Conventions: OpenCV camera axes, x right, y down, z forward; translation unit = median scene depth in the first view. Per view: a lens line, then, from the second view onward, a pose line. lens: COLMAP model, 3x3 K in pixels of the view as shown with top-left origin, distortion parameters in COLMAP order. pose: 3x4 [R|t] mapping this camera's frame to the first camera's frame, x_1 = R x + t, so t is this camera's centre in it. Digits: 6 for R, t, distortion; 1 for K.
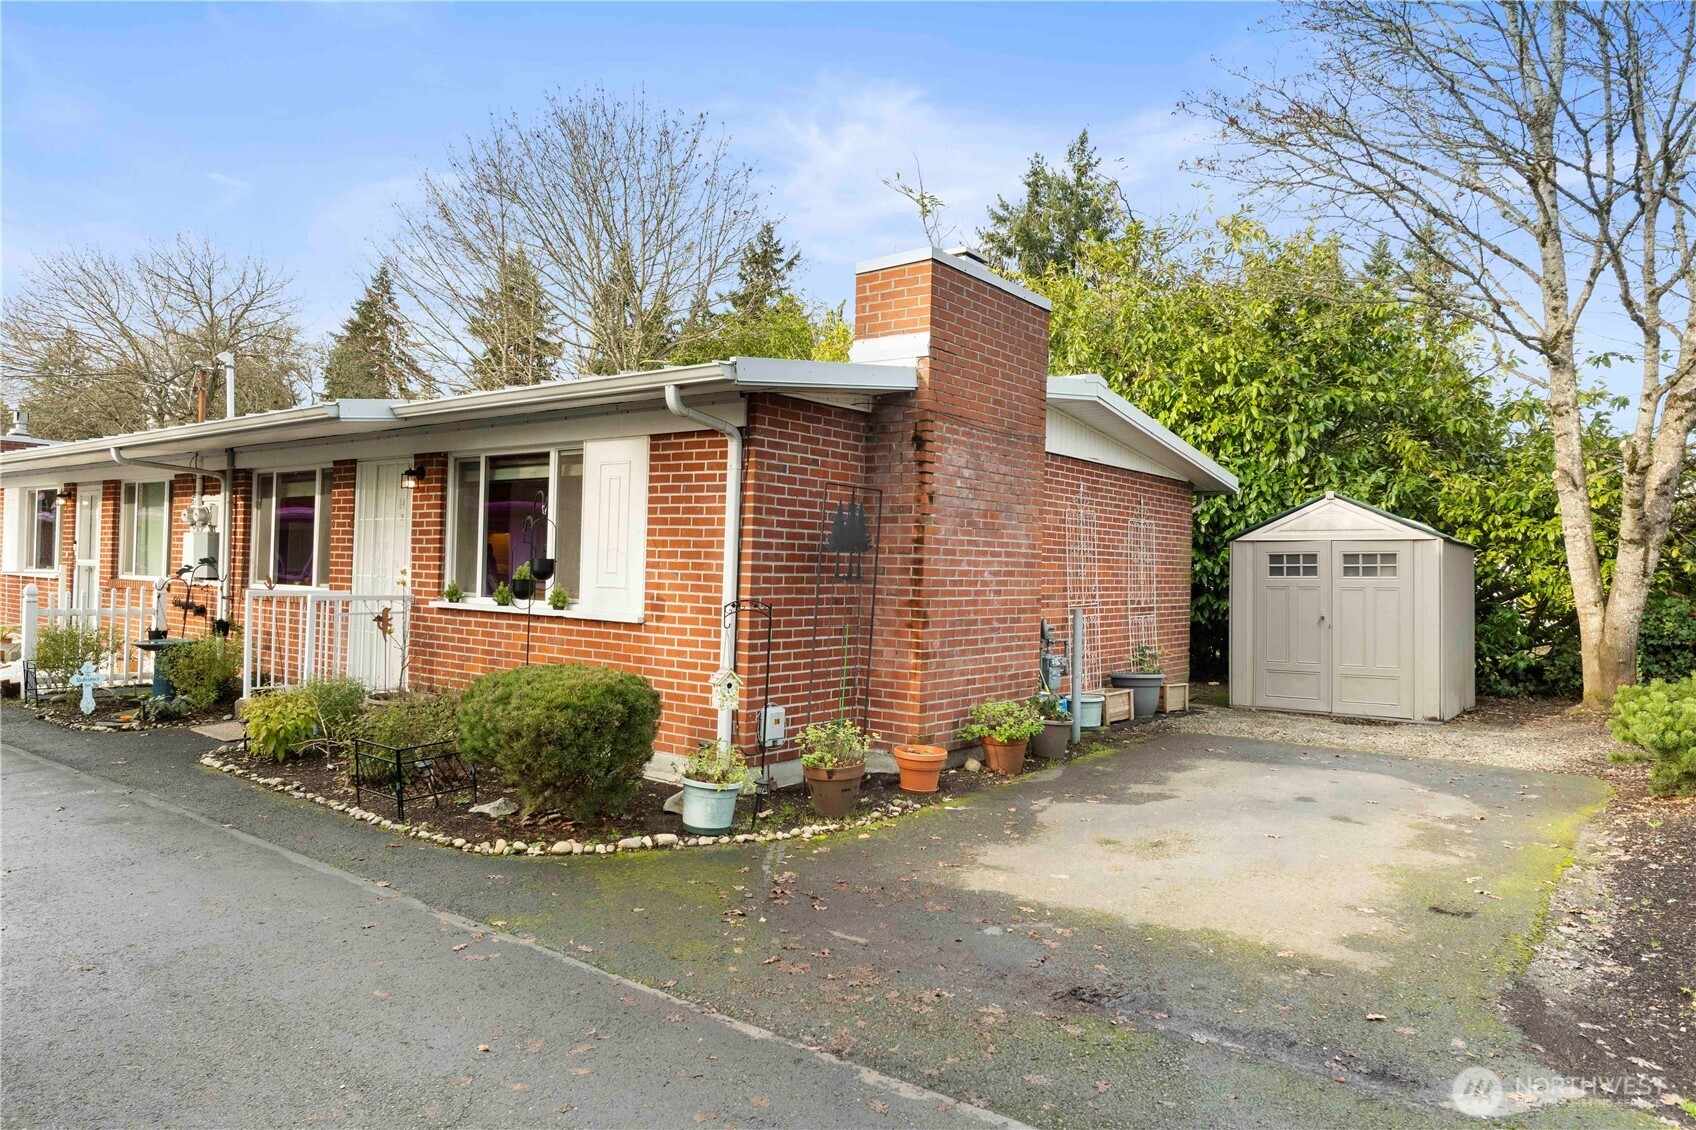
lens RADIAL K [[1085.6, 0, 842.0], [0, 1085.6, 562.4], [0, 0, 1]] dist [-0.003290, 0.001206]
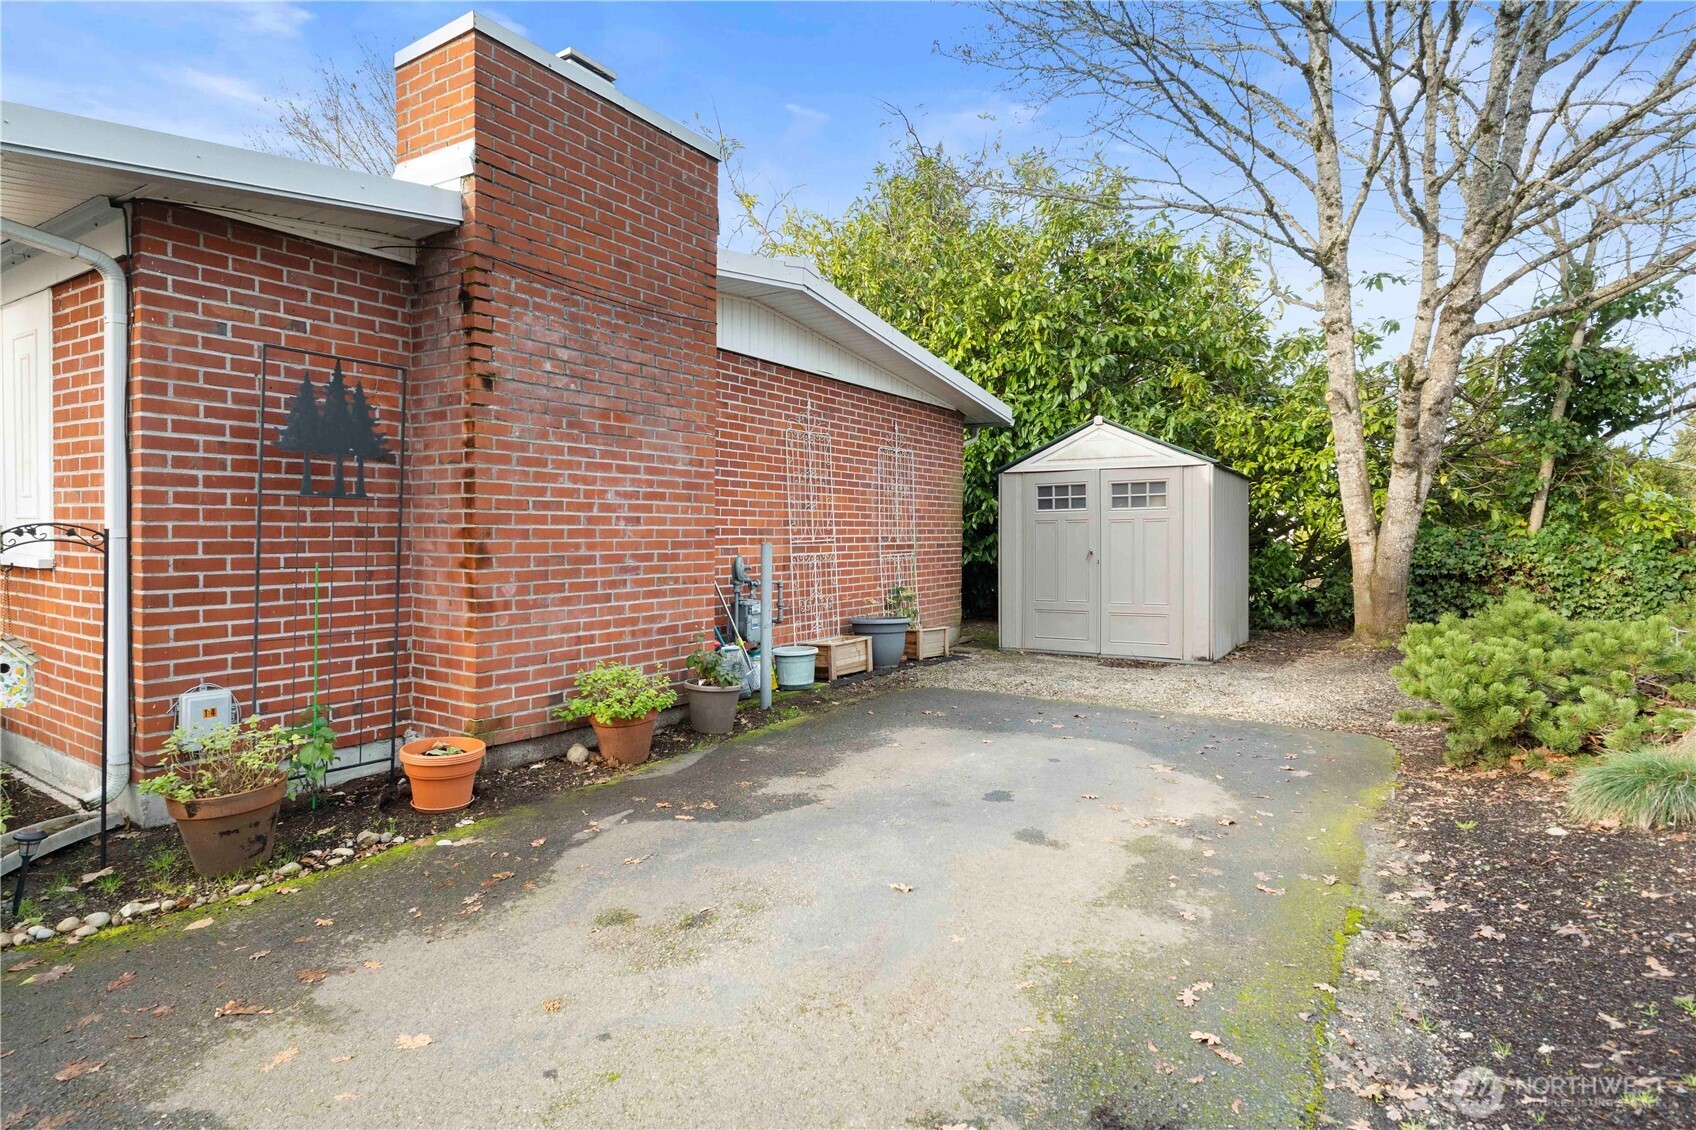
lens RADIAL K [[893.5, 0, 847.3], [0, 893.5, 561.4], [0, 0, 1]] dist [-0.004239, -0.000745]
pose [[0.995648, -0.019019, 0.091231, 0.169858], [0.015117, 0.998949, 0.043263, 0.022891], [-0.091958, -0.041696, 0.994890, 0.264164]]
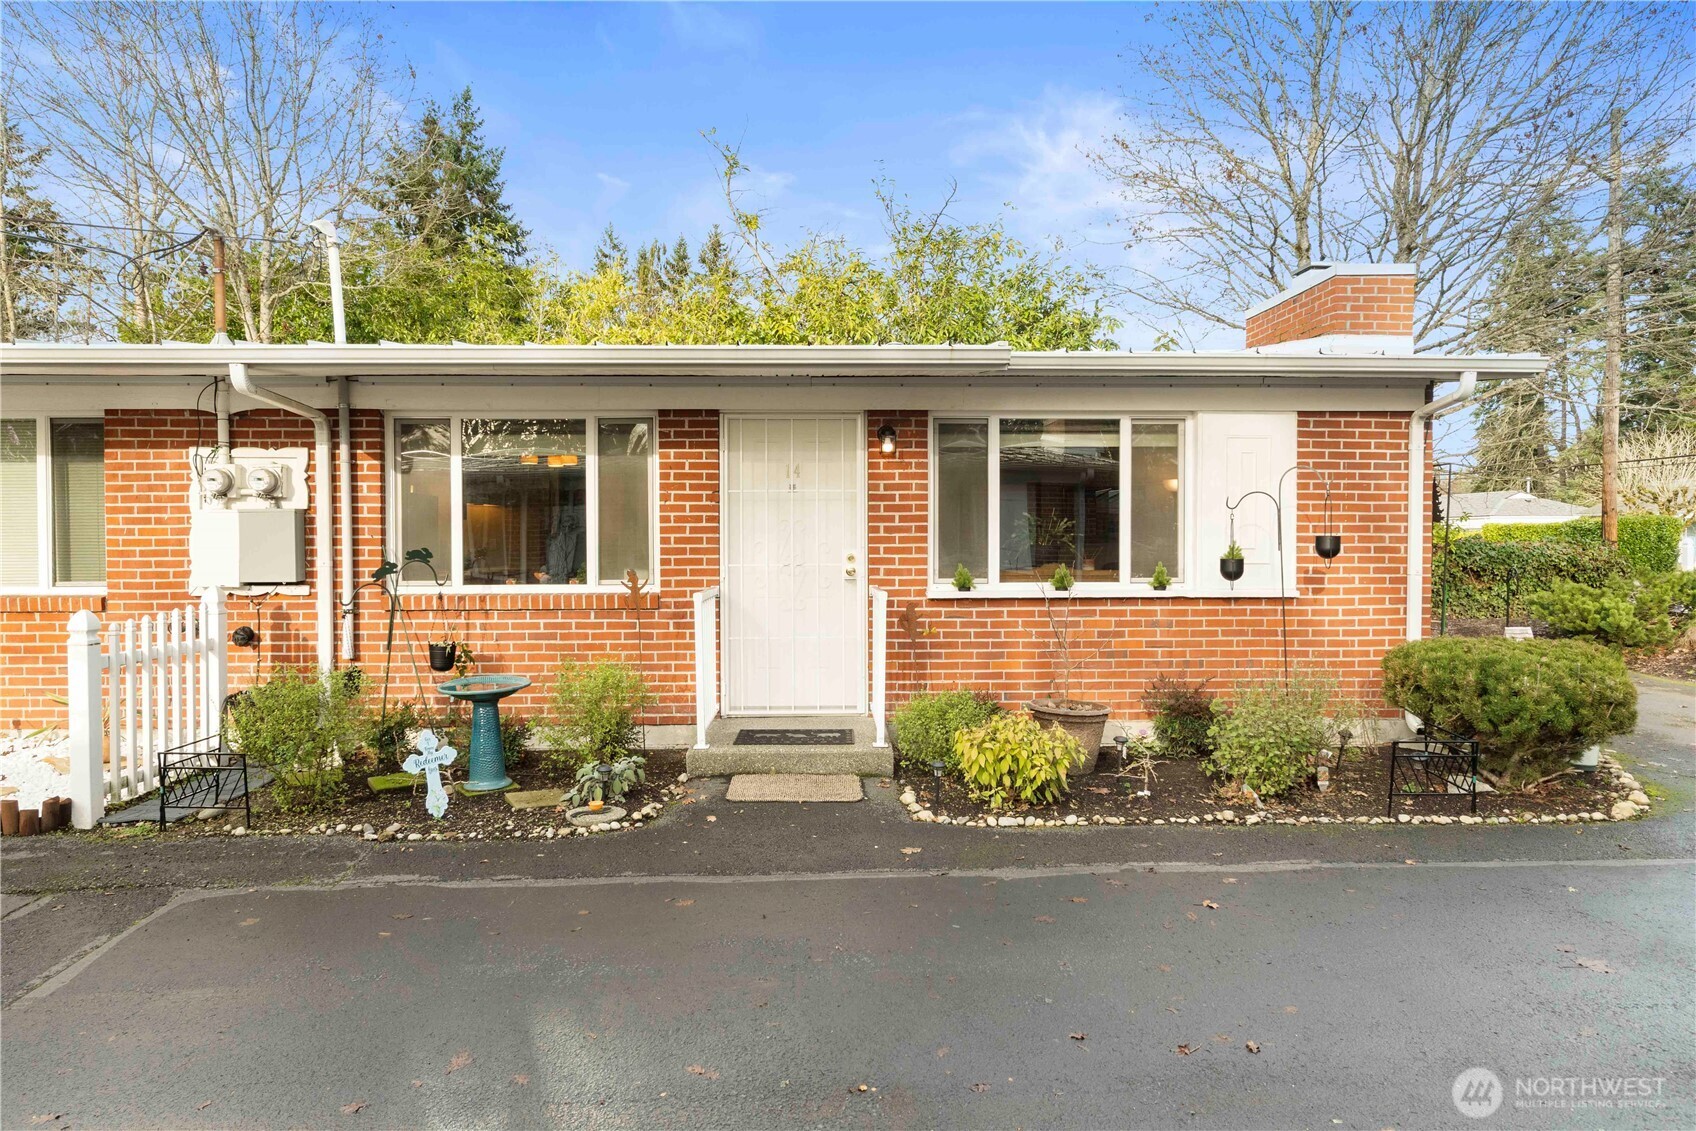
lens RADIAL K [[1014.8, 0, 844.3], [0, 1014.8, 559.8], [0, 0, 1]] dist [-0.004966, -0.001030]
pose [[0.763169, -0.043321, 0.644746, -0.731804], [0.018491, 0.998806, 0.045223, -0.019320], [-0.645935, -0.022590, 0.763058, 0.359364]]
